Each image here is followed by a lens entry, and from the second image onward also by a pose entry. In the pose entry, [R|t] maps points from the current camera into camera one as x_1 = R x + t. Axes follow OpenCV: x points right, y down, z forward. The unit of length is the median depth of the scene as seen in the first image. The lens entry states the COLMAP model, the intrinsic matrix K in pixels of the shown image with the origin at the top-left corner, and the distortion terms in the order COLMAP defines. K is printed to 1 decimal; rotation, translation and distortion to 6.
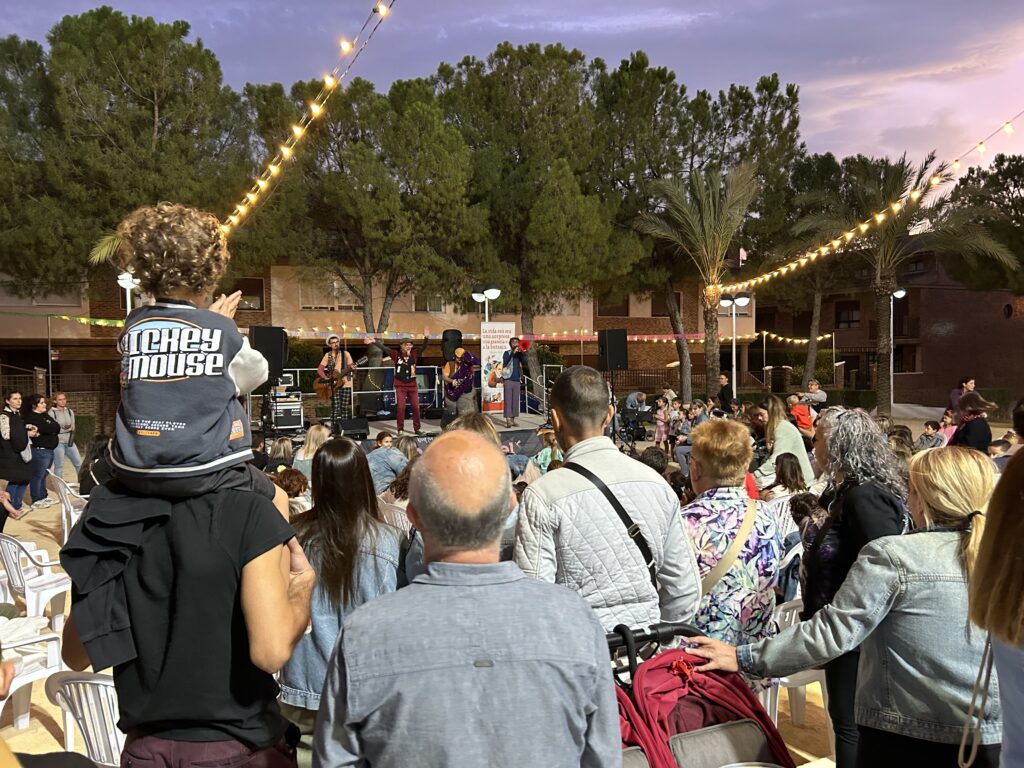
lens RADIAL K [[769.3, 0, 513.8], [0, 769.3, 388.3], [0, 0, 1]] dist [0.044860, -0.038737]
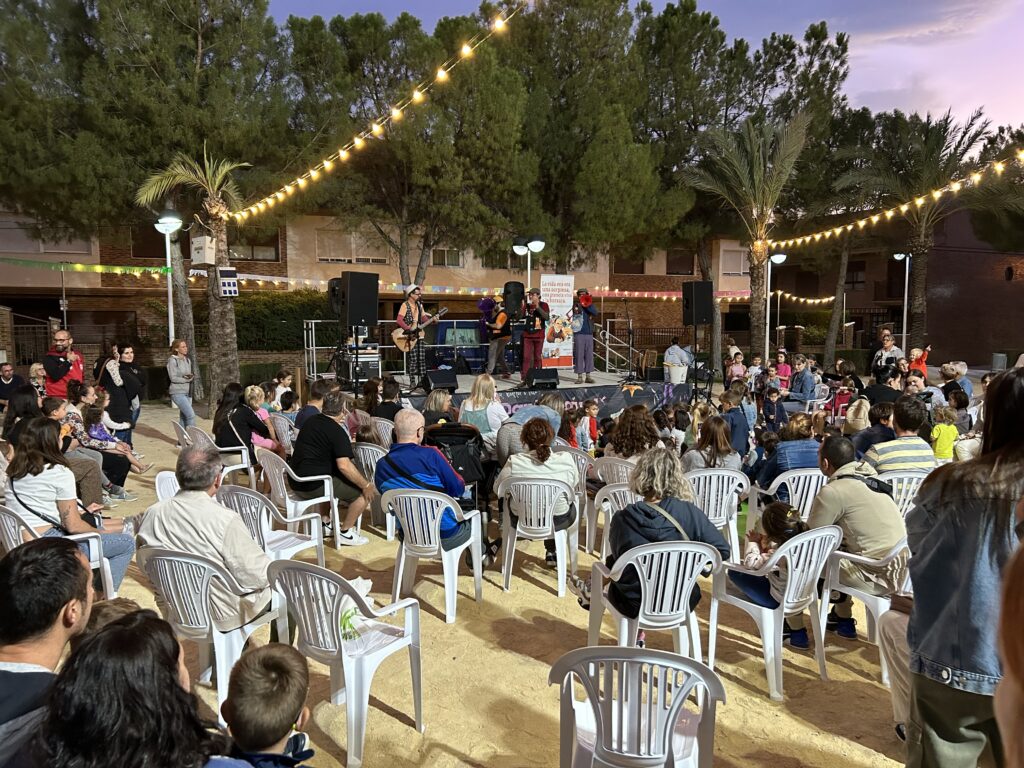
lens RADIAL K [[769.3, 0, 508.4], [0, 769.3, 383.5], [0, 0, 1]] dist [0.044860, -0.038737]
pose [[0.999103, 0.007477, 0.041681, -0.099853], [-0.009341, 0.998956, 0.044706, 0.006556], [-0.041304, -0.045056, 0.998130, 0.027238]]
